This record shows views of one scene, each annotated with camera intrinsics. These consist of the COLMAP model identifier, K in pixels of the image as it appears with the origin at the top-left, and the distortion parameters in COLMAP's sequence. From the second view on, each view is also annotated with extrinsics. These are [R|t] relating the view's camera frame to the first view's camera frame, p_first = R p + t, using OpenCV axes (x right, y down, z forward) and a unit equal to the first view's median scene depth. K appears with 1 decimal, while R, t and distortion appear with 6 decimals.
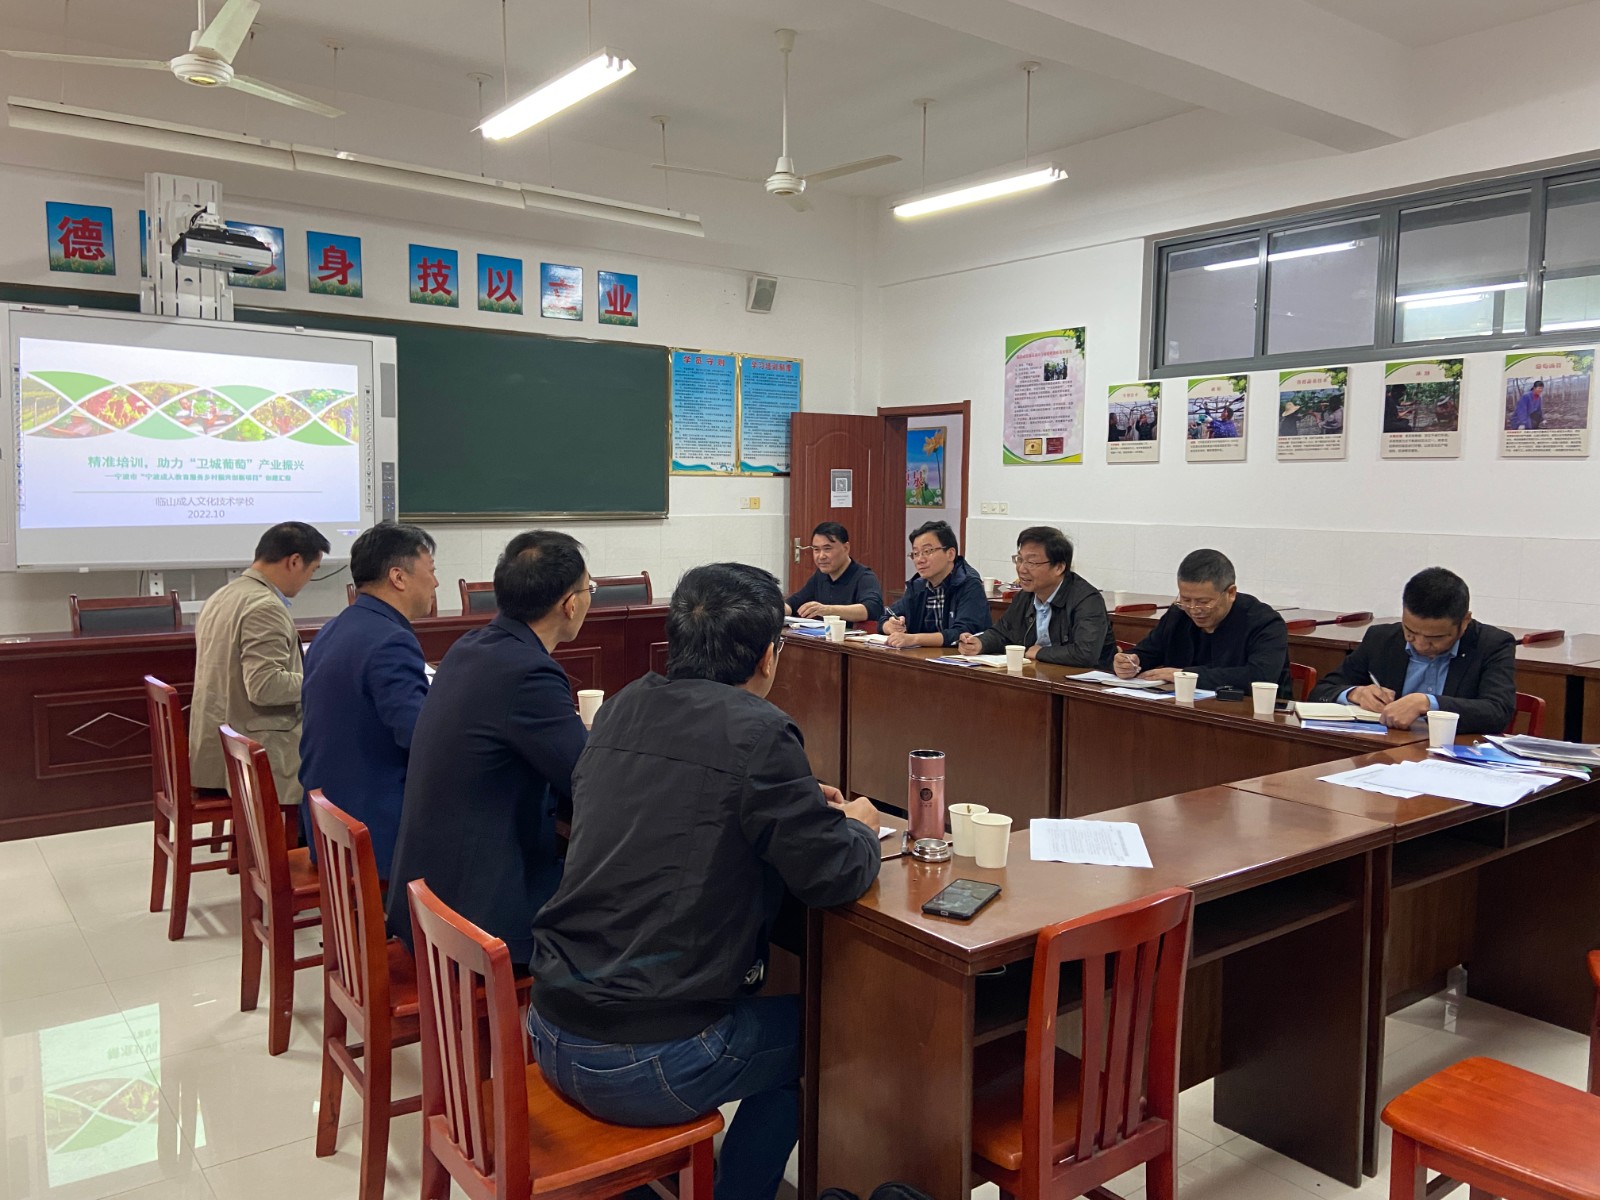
lens RADIAL K [[1222.9, 0, 783.8], [0, 1222.9, 621.4], [0, 0, 1]] dist [0.131072, -0.161517]
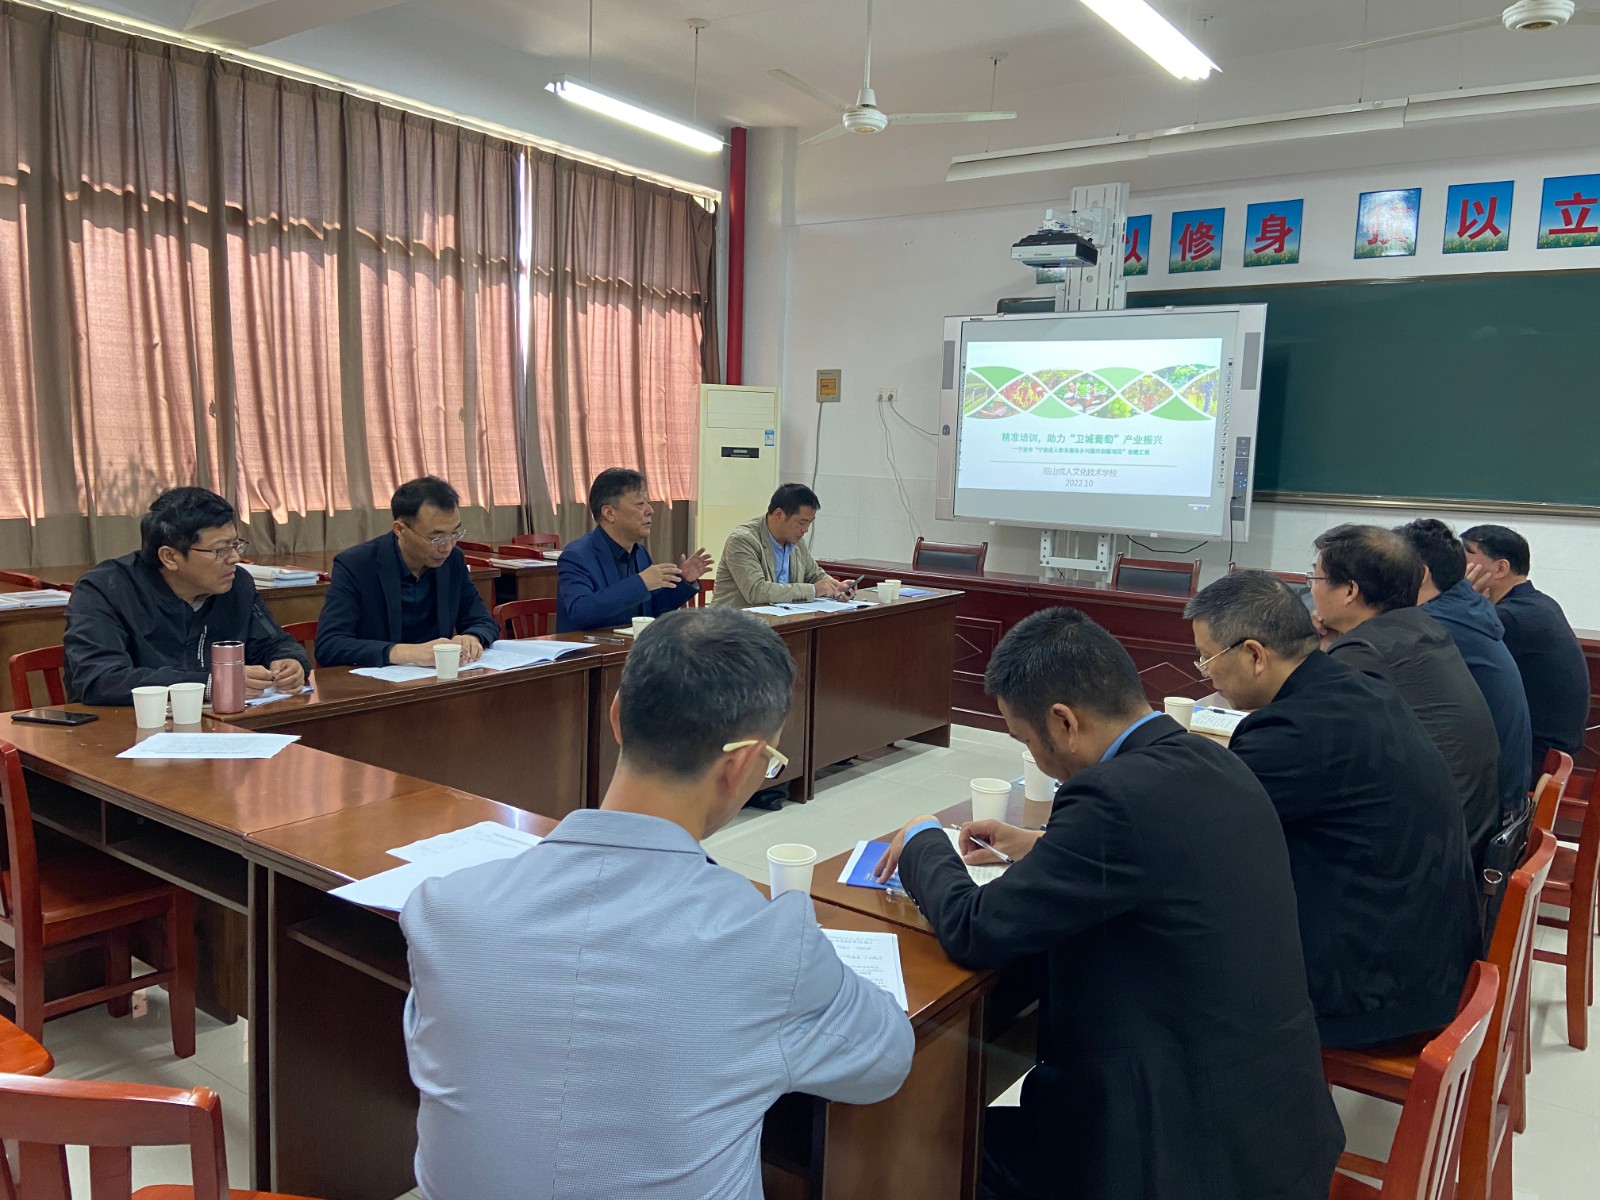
lens RADIAL K [[1222.9, 0, 803.4], [0, 1222.9, 587.4], [0, 0, 1]] dist [0.131072, -0.161517]
pose [[0.318868, 0.109972, -0.941398, 0.421718], [-0.132282, 0.988688, 0.070690, -0.031177], [0.938523, 0.101989, 0.329808, 0.329158]]
